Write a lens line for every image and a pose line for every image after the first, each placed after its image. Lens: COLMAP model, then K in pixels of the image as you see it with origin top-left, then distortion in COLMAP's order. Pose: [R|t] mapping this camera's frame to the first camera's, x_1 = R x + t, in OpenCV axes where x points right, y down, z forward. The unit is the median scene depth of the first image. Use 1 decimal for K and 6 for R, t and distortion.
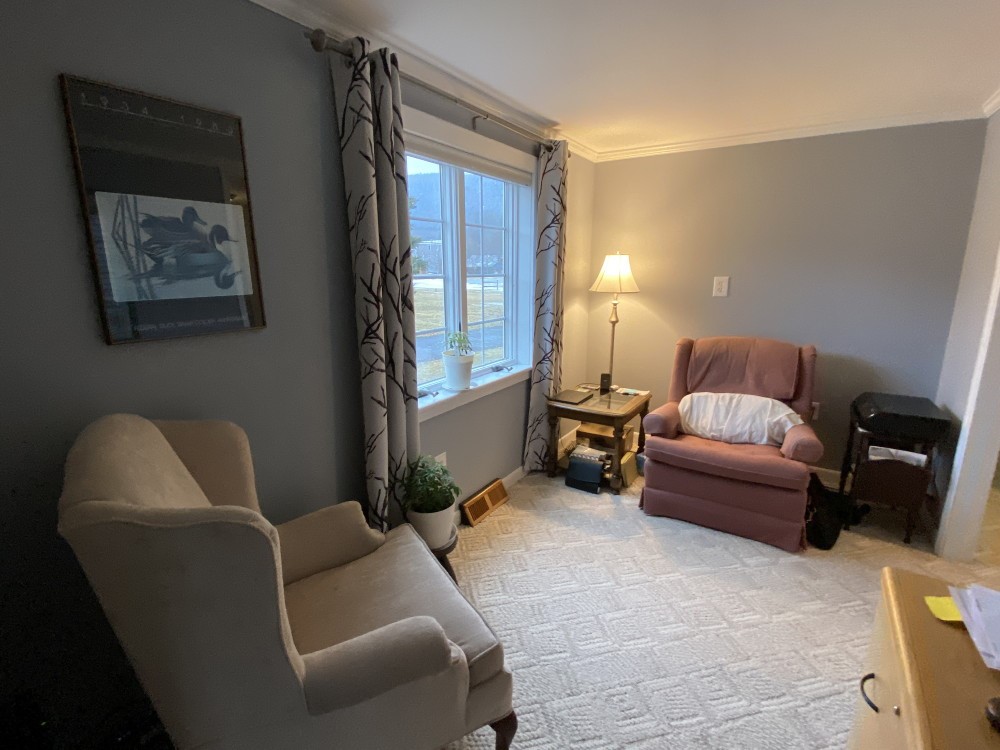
lens RADIAL K [[467.2, 0, 498.0], [0, 467.2, 374.2], [0, 0, 1]] dist [0.036089, -0.030732]
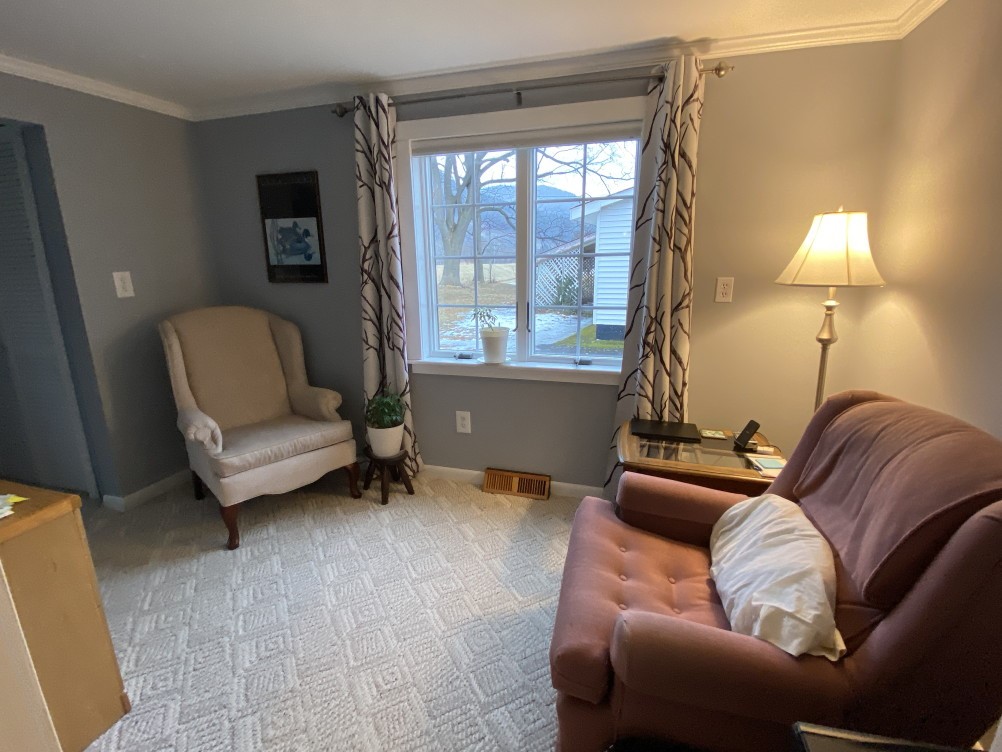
lens RADIAL K [[468.2, 0, 499.0], [0, 468.2, 375.2], [0, 0, 1]] dist [0.036089, -0.030732]
pose [[0.279708, 0.226290, -0.933036, 1.584454], [-0.206393, 0.963277, 0.171752, -0.216264], [0.937638, 0.144532, 0.316142, 1.161726]]
